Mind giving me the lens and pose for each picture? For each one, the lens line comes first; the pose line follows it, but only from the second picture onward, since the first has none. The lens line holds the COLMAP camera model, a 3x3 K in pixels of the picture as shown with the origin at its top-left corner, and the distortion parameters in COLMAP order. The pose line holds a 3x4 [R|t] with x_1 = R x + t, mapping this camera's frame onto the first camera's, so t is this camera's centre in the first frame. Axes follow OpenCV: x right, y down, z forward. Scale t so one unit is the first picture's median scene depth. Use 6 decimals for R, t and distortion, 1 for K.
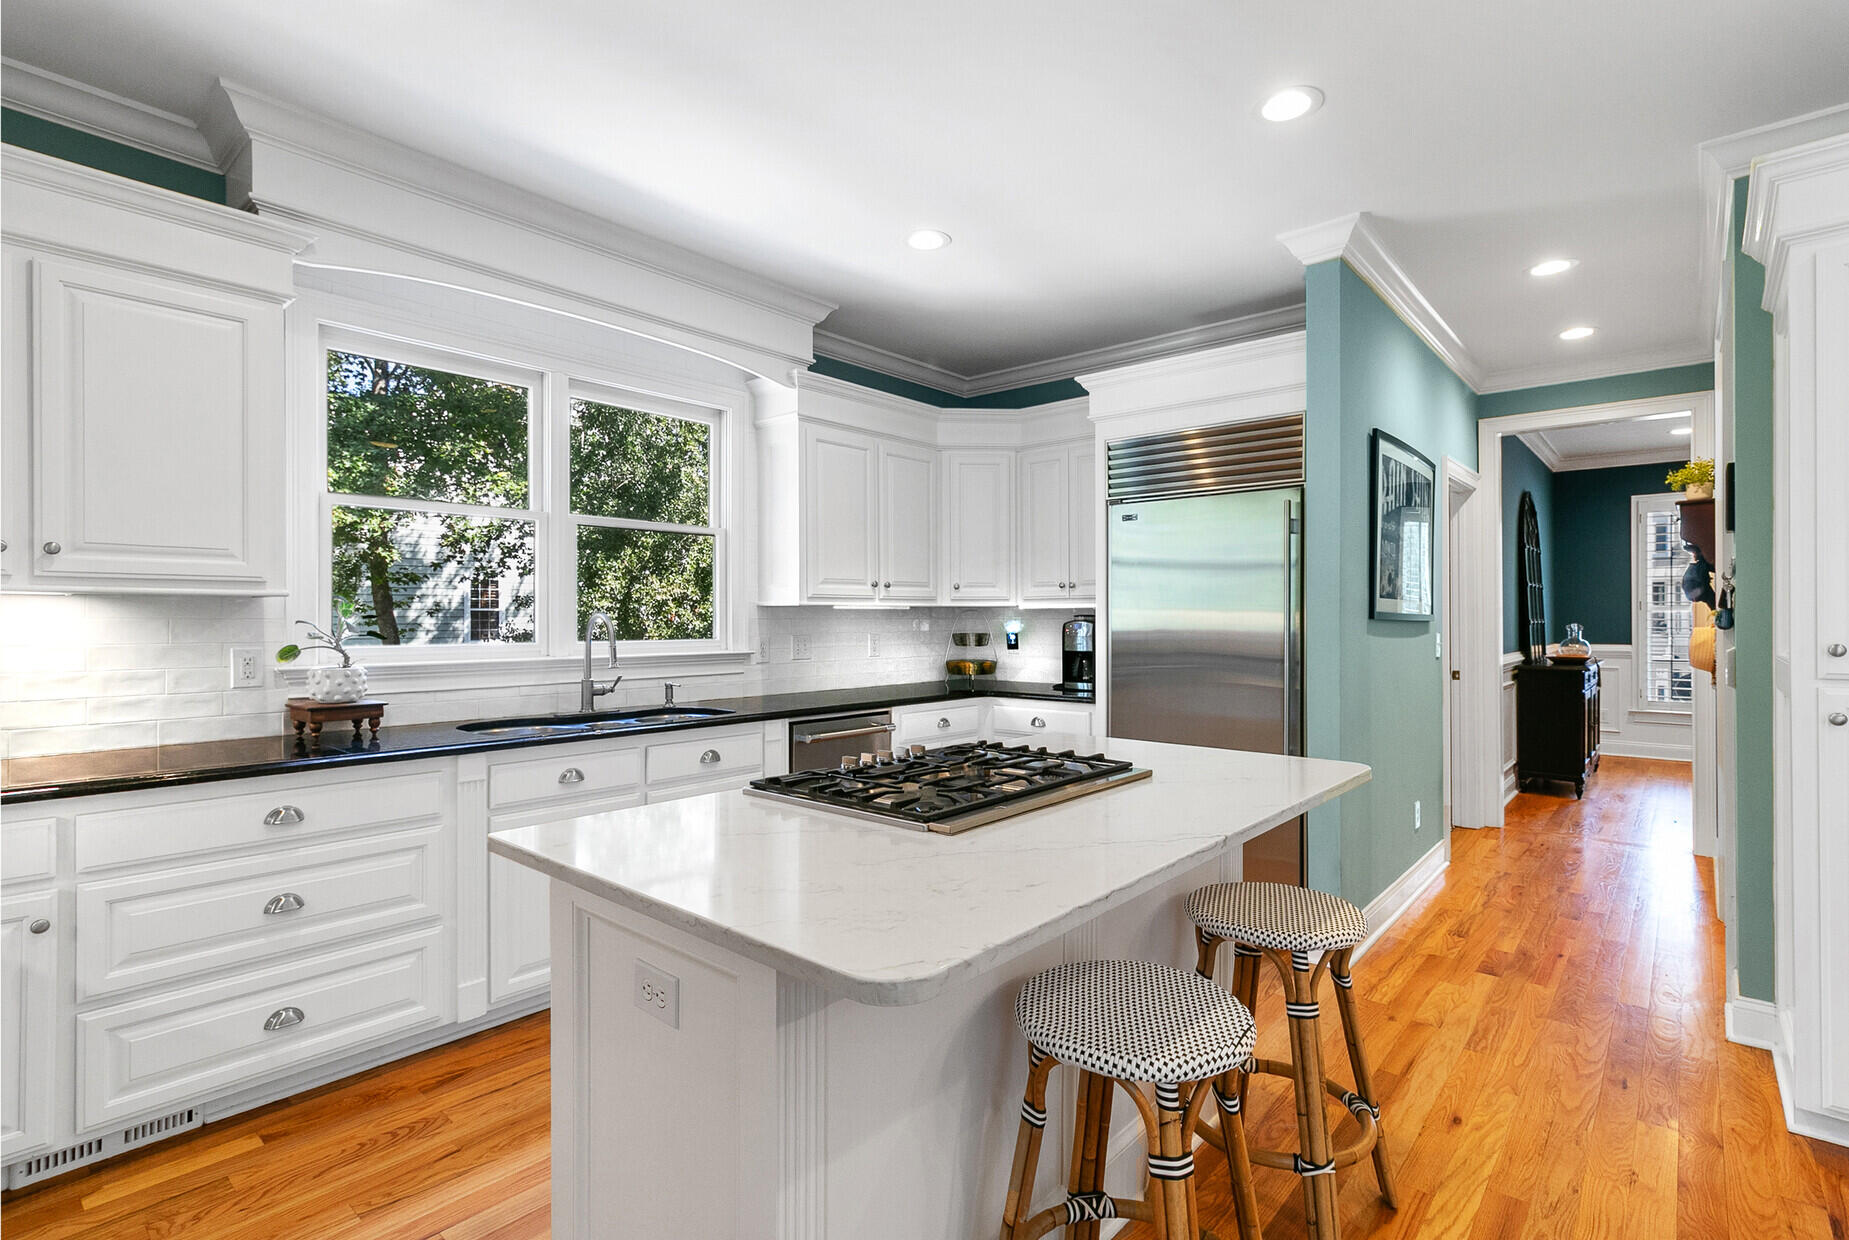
lens RADIAL K [[878.1, 0, 937.2], [0, 878.1, 619.1], [0, 0, 1]] dist [-0.001777, 0.000016]
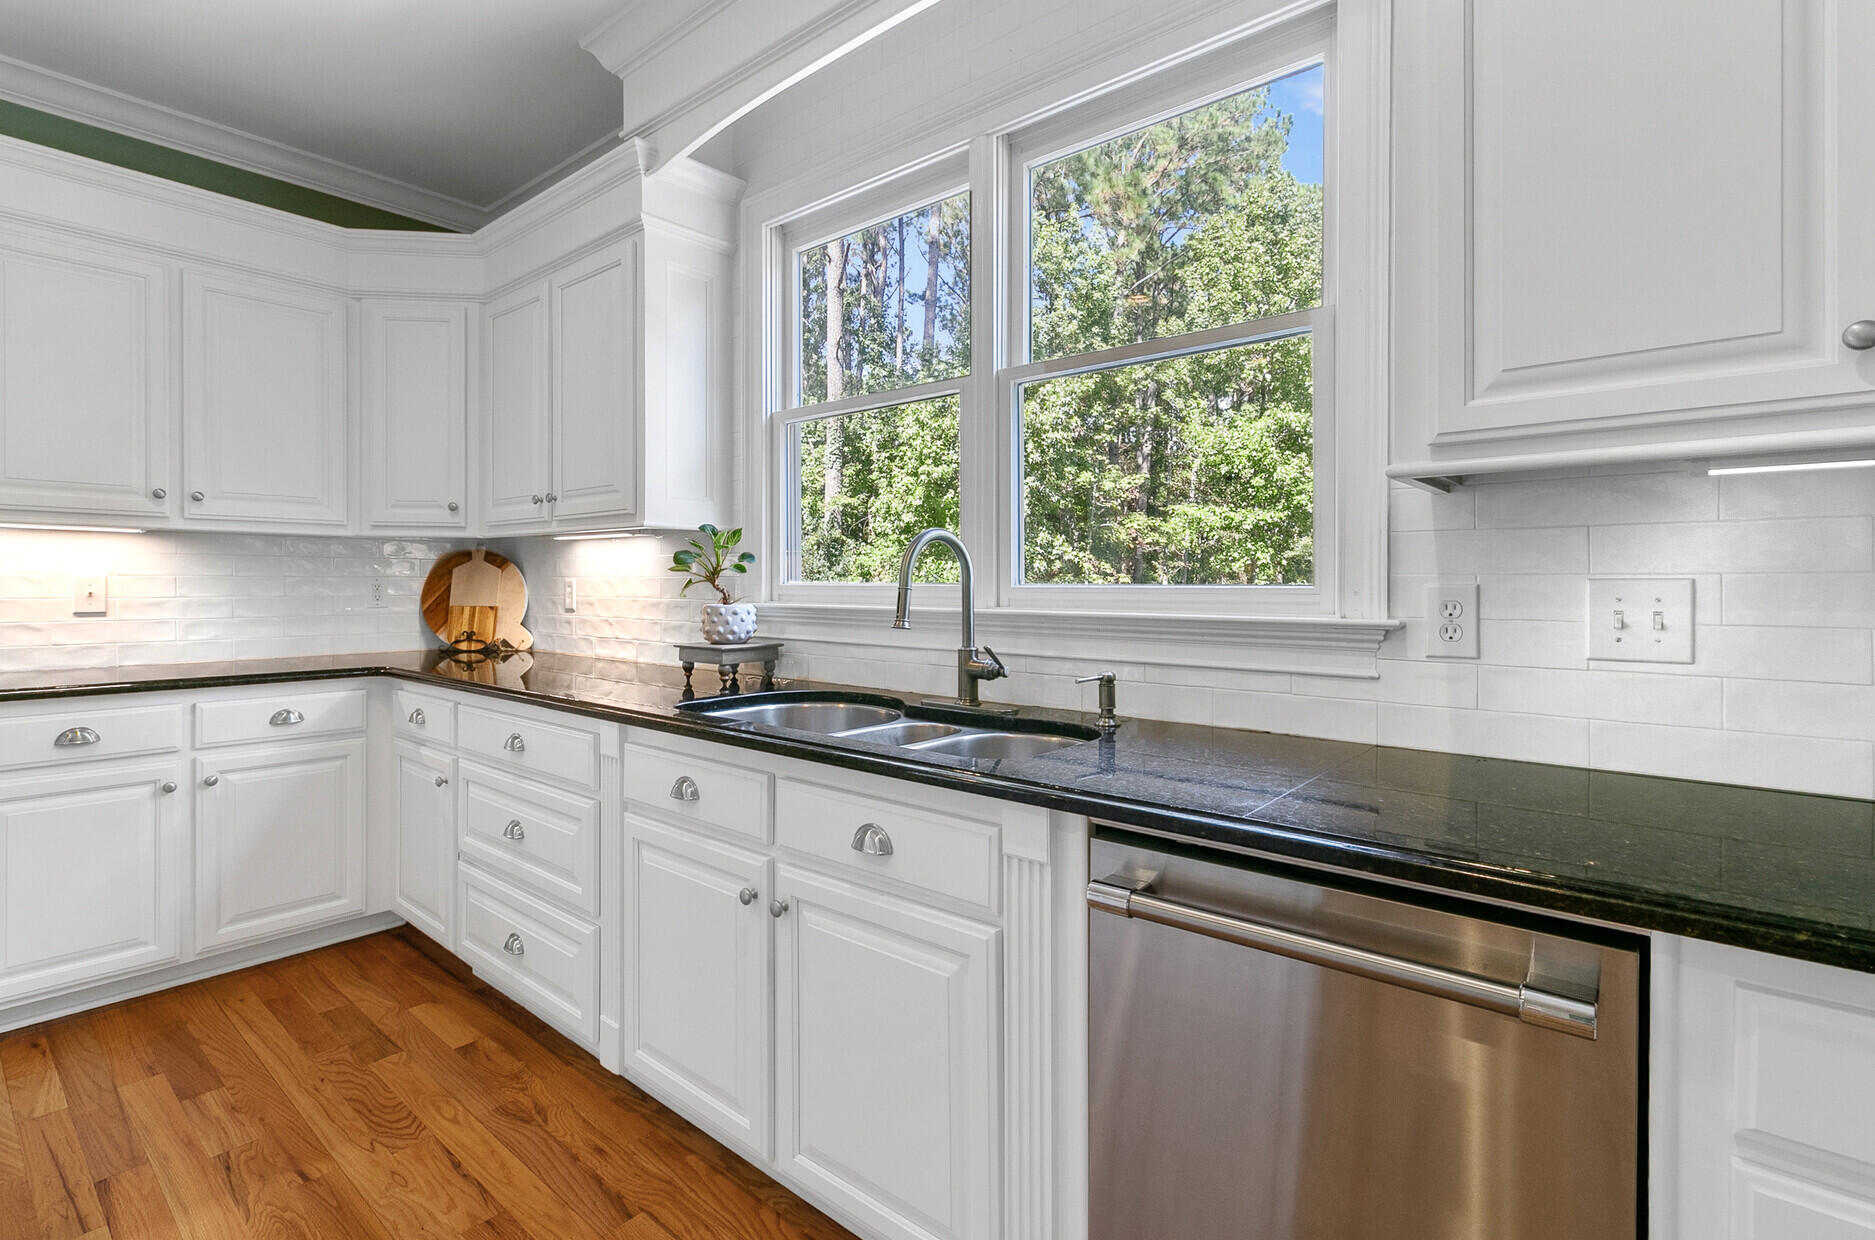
lens RADIAL K [[879.5, 0, 954.4], [0, 879.5, 586.5], [0, 0, 1]] dist [0.000493, 0.000246]
pose [[0.017501, 0.004717, -0.999836, 0.166035], [-0.003102, 0.999984, 0.004663, 0.023567], [0.999842, 0.003020, 0.017515, 0.908590]]
